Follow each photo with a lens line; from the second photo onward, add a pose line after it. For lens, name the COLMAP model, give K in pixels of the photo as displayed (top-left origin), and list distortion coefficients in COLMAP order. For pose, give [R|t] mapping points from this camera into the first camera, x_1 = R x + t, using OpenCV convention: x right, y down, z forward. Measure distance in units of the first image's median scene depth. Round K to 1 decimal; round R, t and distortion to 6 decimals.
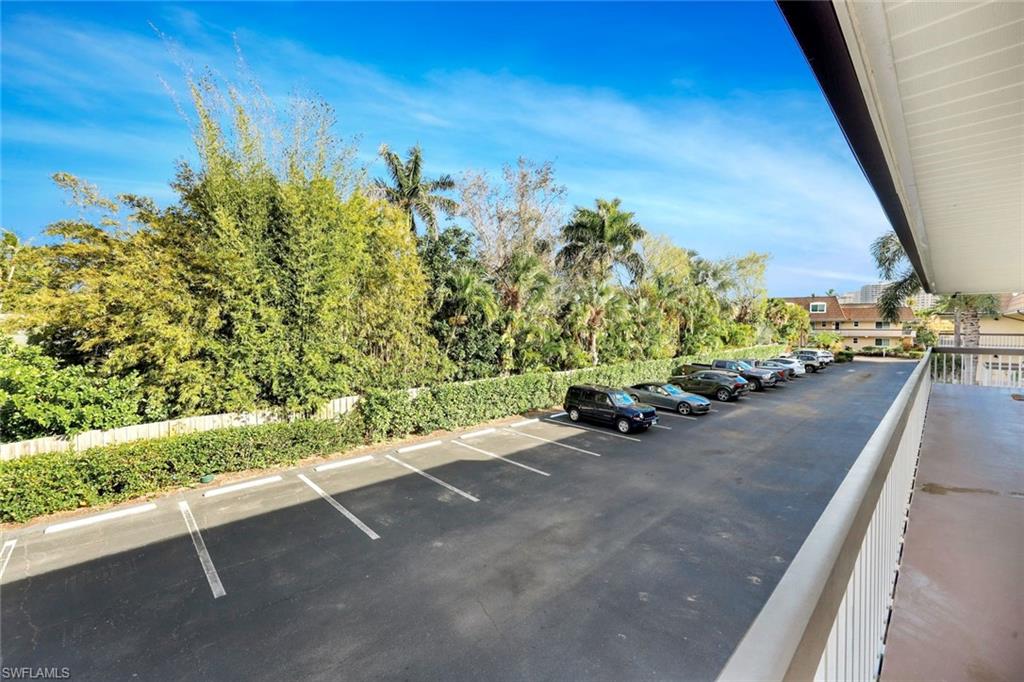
lens RADIAL K [[420.7, 0, 508.9], [0, 420.7, 332.1], [0, 0, 1]] dist [-0.000391, 0.000288]
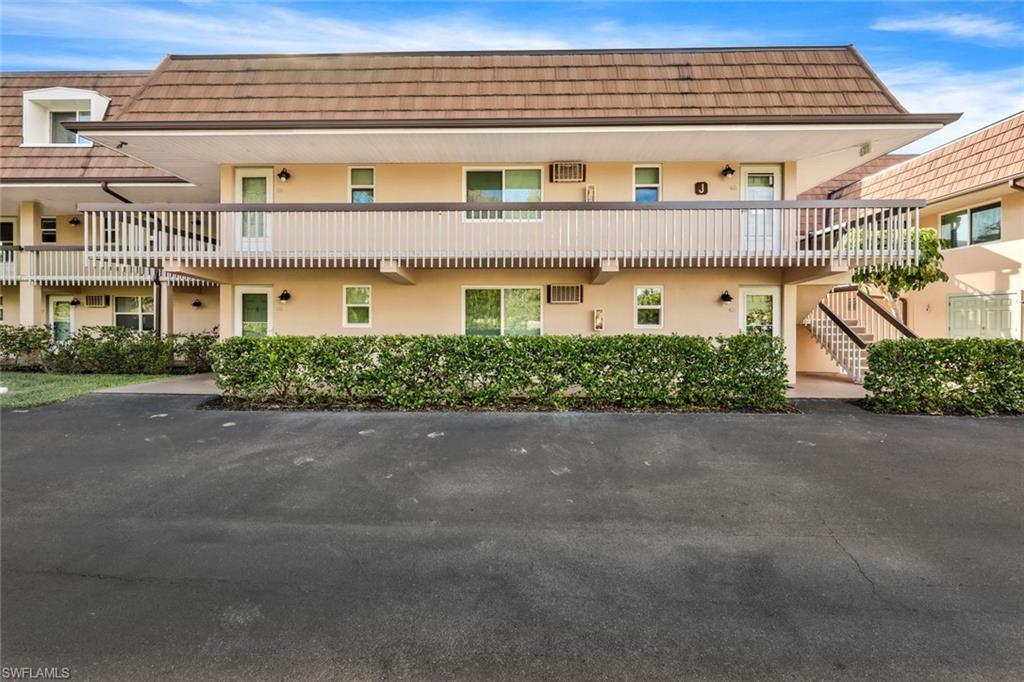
lens RADIAL K [[420.7, 0, 510.3], [0, 420.7, 335.5], [0, 0, 1]] dist [-0.000391, 0.000288]
pose [[-0.708214, -0.028595, 0.705418, -0.083393], [0.003113, 0.999043, 0.043623, 0.290083], [-0.705991, 0.033090, -0.707448, 1.204756]]
